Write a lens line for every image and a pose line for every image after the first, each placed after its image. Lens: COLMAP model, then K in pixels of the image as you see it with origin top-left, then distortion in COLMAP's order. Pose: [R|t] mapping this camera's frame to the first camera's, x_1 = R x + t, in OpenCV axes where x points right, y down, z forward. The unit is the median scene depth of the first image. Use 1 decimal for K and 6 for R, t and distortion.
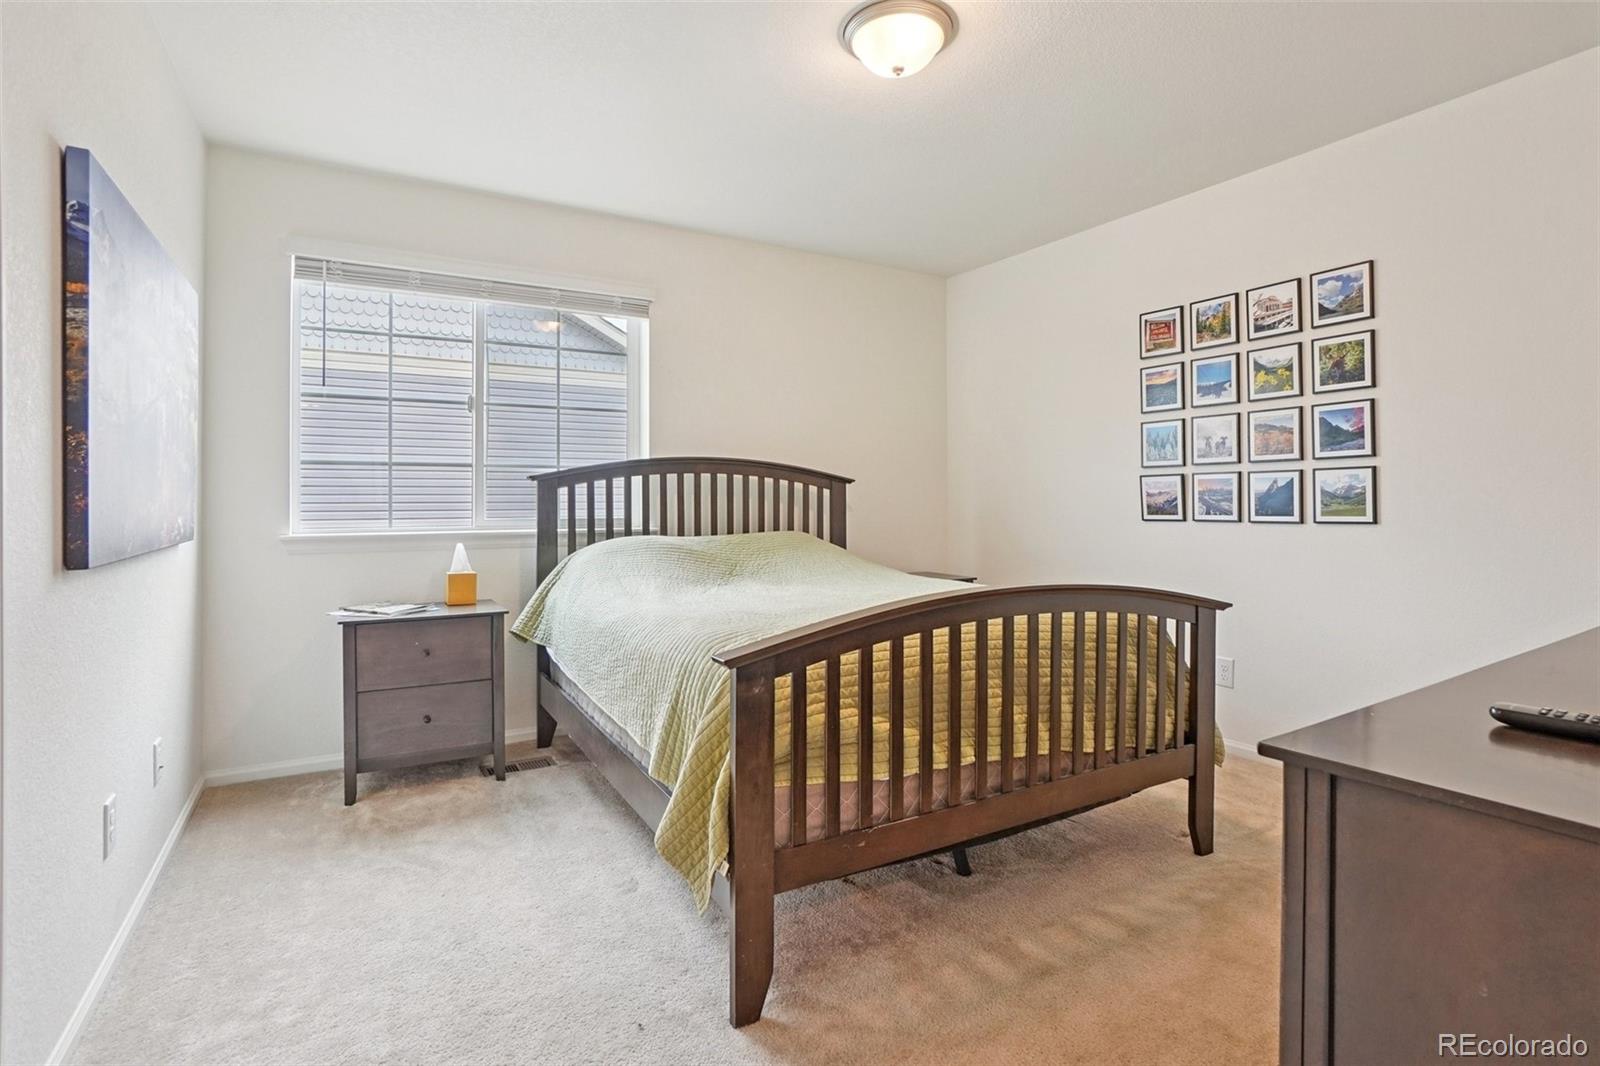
lens RADIAL K [[771.9, 0, 791.0], [0, 771.9, 495.8], [0, 0, 1]] dist [0.002718, 0.000192]
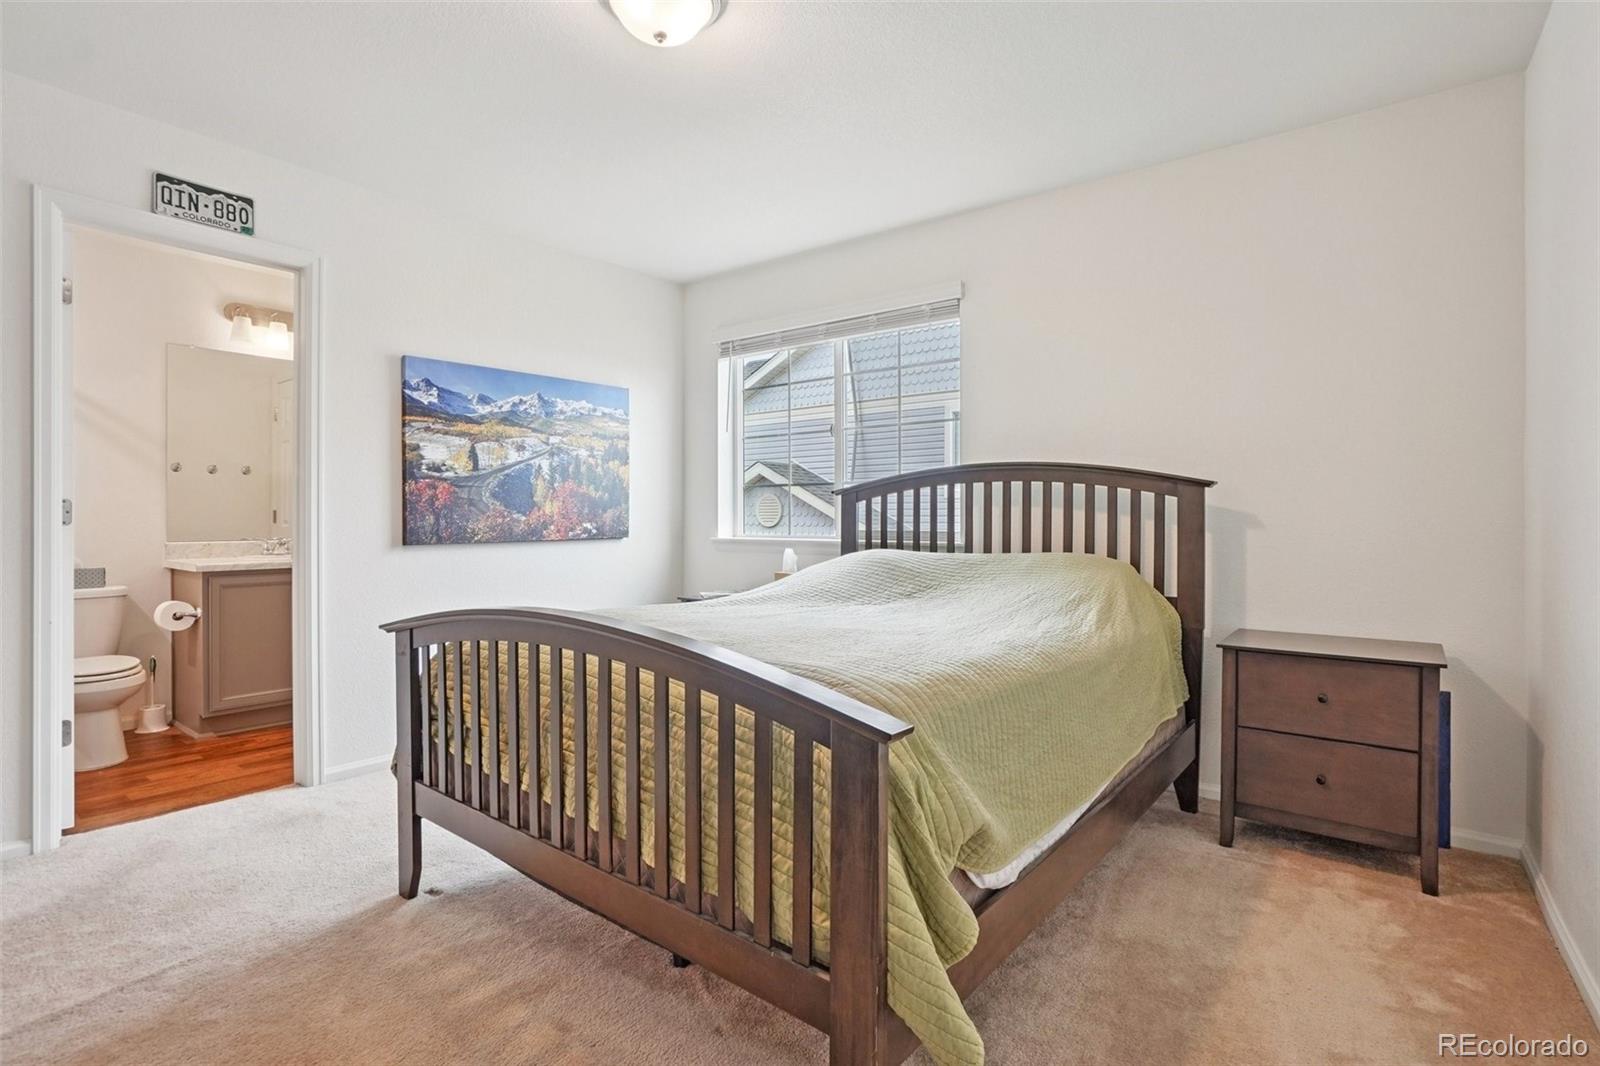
lens RADIAL K [[771.9, 0, 797.0], [0, 771.9, 526.9], [0, 0, 1]] dist [0.002718, 0.000192]
pose [[0.378958, 0.013088, -0.925321, 0.608088], [0.000400, 0.999898, 0.014306, 0.008919], [0.925414, -0.005791, 0.378914, 0.475955]]
